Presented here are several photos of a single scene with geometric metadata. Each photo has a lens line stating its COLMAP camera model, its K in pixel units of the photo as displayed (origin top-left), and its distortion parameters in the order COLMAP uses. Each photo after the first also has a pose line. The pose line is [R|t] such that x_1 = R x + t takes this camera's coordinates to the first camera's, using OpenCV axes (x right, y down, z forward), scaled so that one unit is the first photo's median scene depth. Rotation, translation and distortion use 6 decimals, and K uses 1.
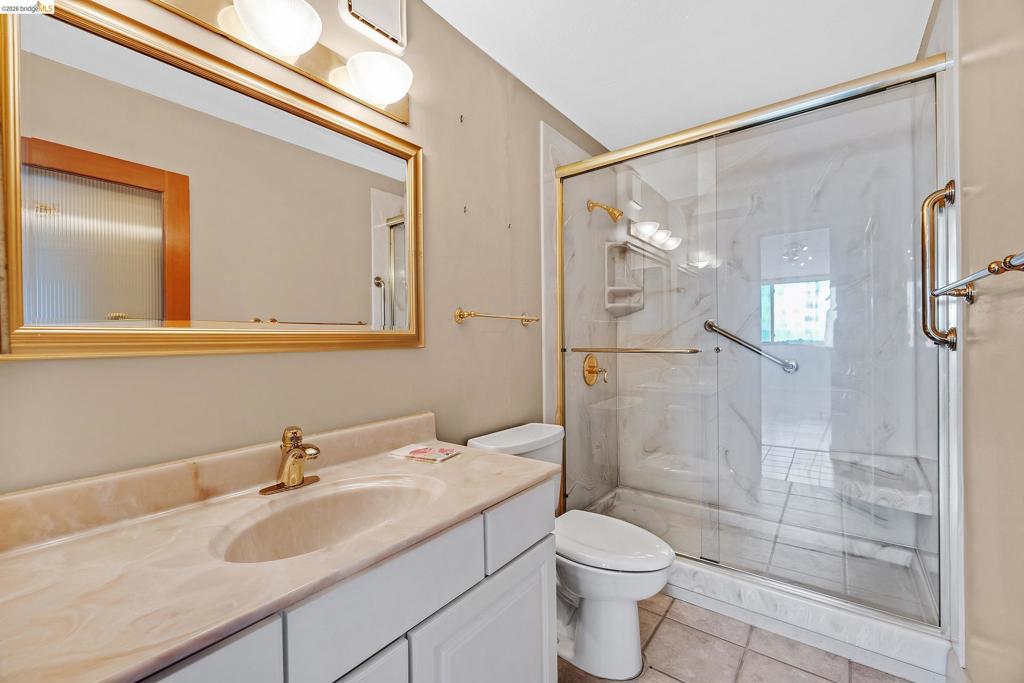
lens RADIAL K [[427.0, 0, 505.8], [0, 427.0, 341.8], [0, 0, 1]] dist [-0.007667, 0.001368]
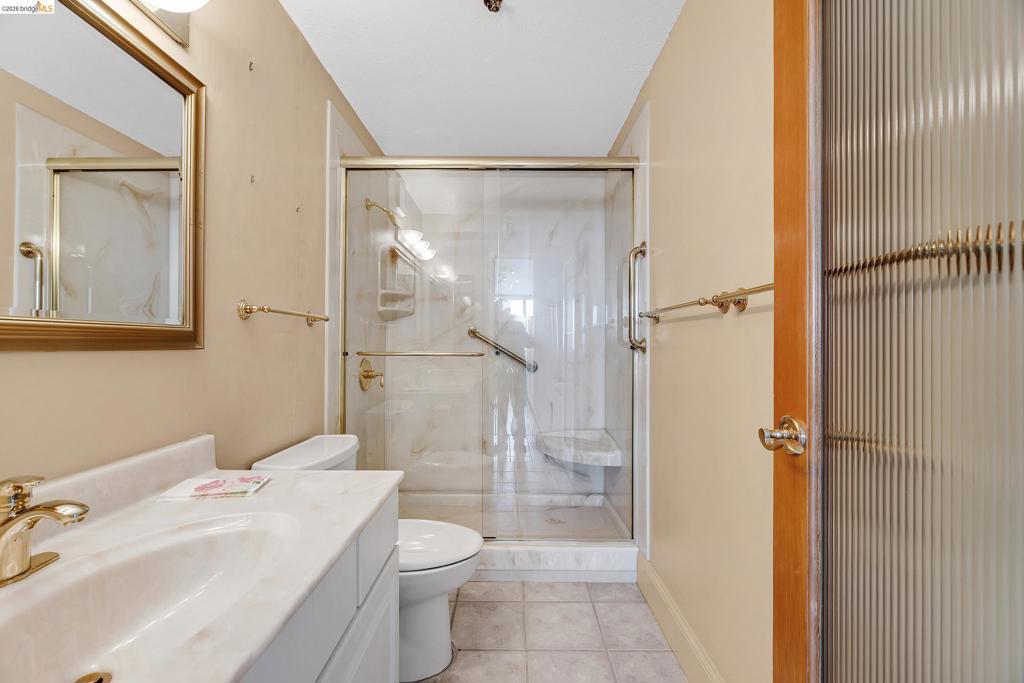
lens RADIAL K [[427.0, 0, 508.5], [0, 427.0, 342.3], [0, 0, 1]] dist [-0.007667, 0.001368]
pose [[0.790738, 0.016858, 0.611923, -0.202328], [-0.009654, 0.999840, -0.015069, 0.007286], [-0.612079, 0.006008, 0.790774, 0.066567]]
